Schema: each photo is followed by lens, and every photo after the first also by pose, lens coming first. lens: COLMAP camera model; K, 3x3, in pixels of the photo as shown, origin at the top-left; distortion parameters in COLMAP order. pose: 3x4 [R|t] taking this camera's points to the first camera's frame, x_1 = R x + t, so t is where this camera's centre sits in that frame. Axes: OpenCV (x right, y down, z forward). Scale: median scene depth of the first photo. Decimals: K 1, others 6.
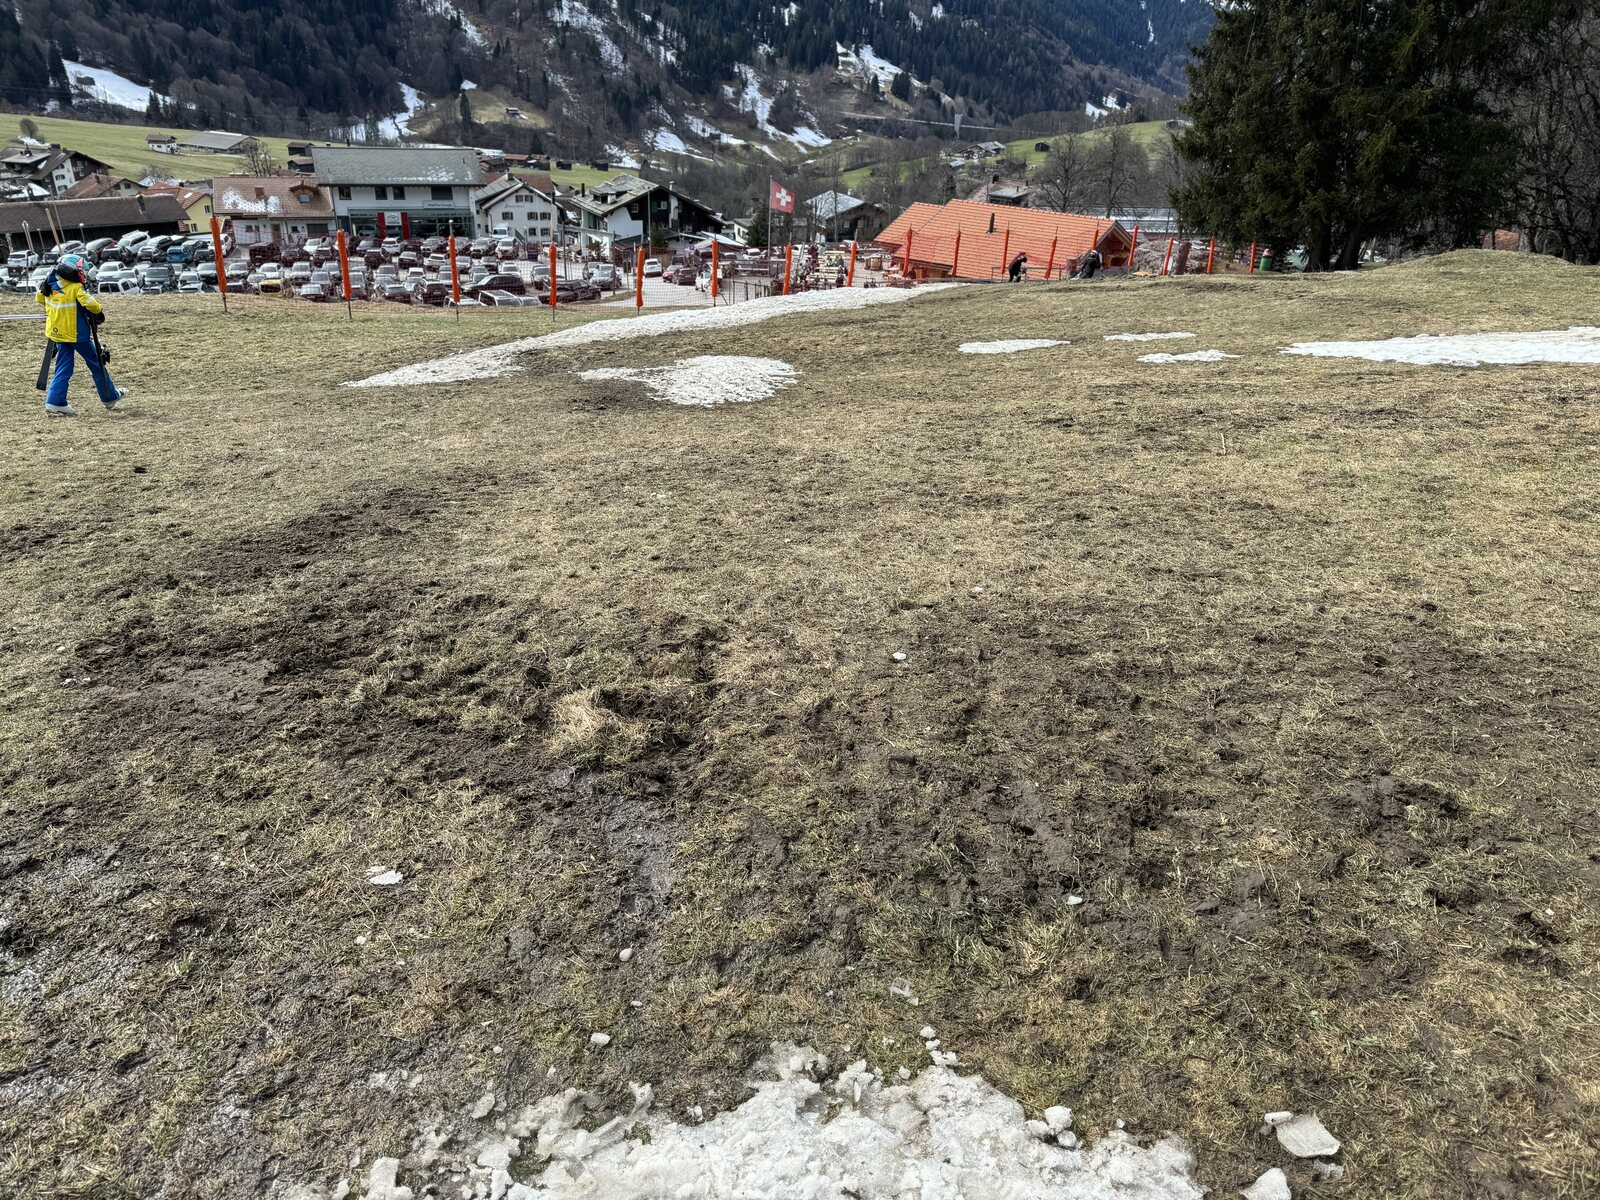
lens RADIAL K [[1143.3, 0, 791.5], [0, 1143.3, 591.7], [0, 0, 1]] dist [0.024286, -0.013843]
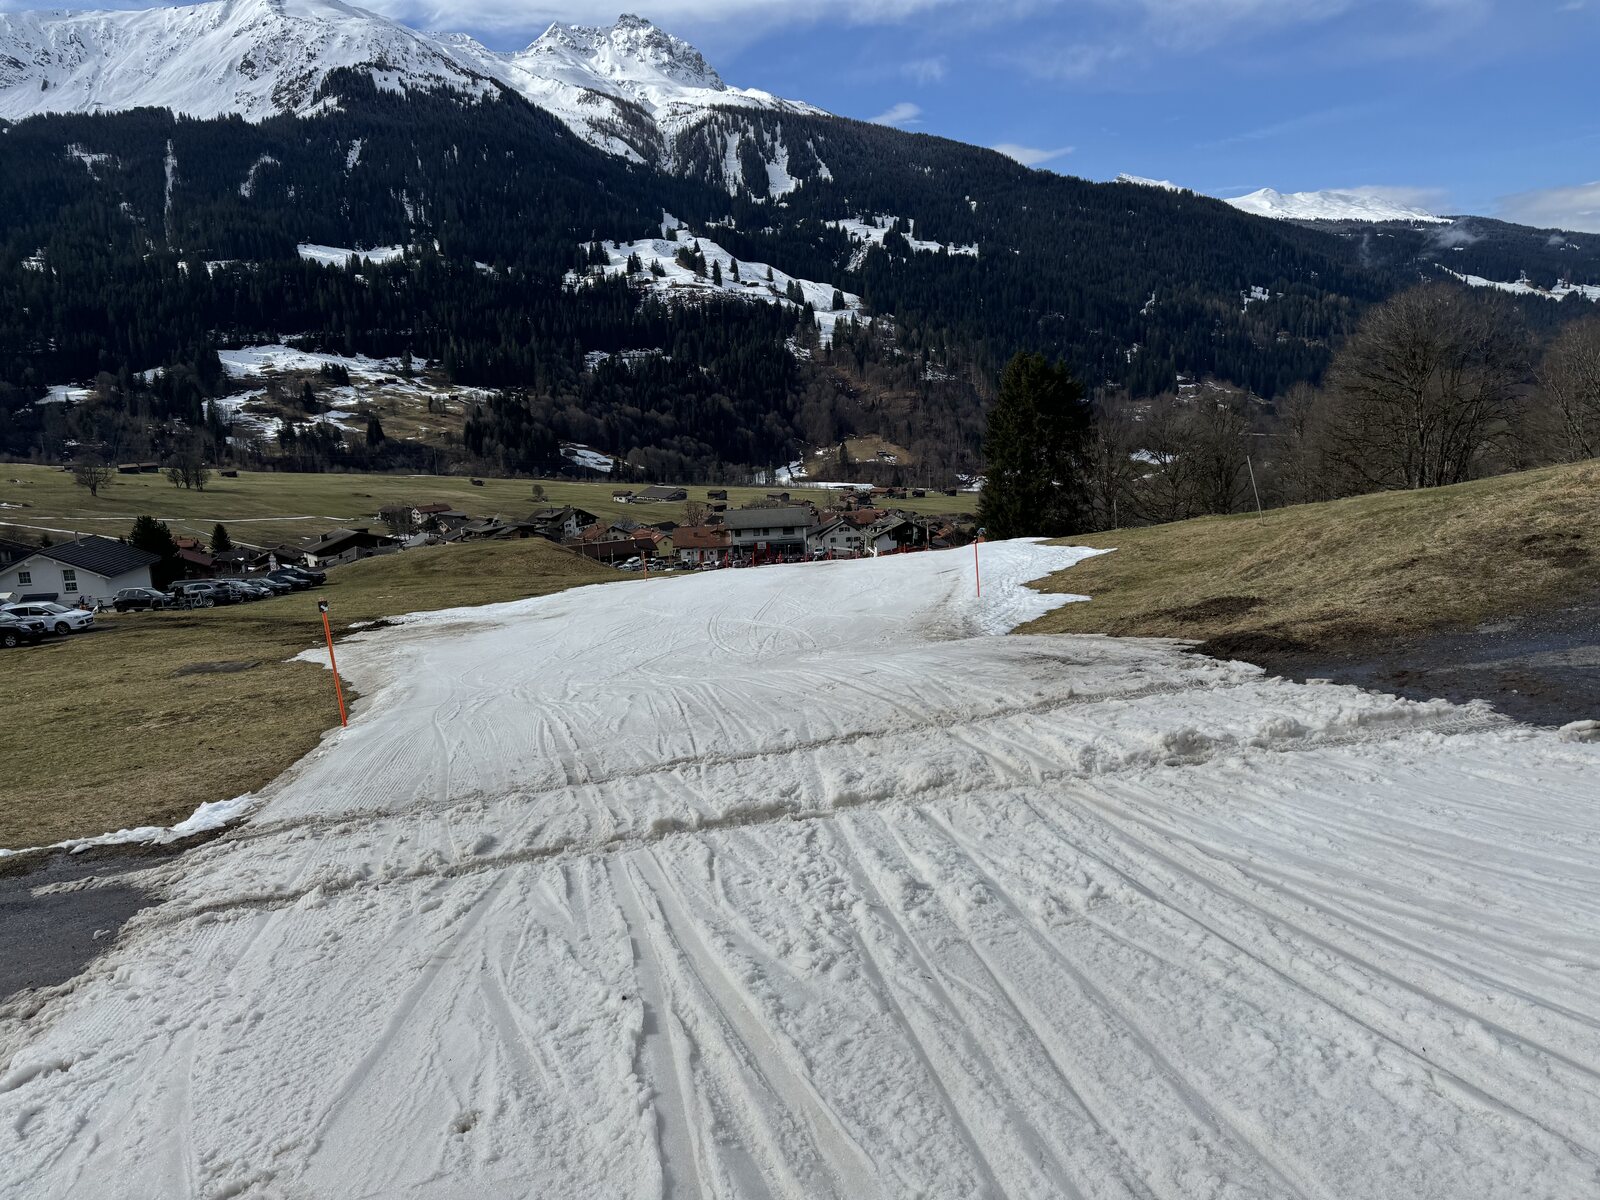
lens RADIAL K [[1143.3, 0, 811.3], [0, 1143.3, 601.5], [0, 0, 1]] dist [0.024286, -0.013843]
pose [[0.954948, -0.021637, -0.295983, 0.053514], [-0.053478, 0.968467, -0.243335, 0.040377], [0.291915, 0.248201, 0.923679, -0.128035]]
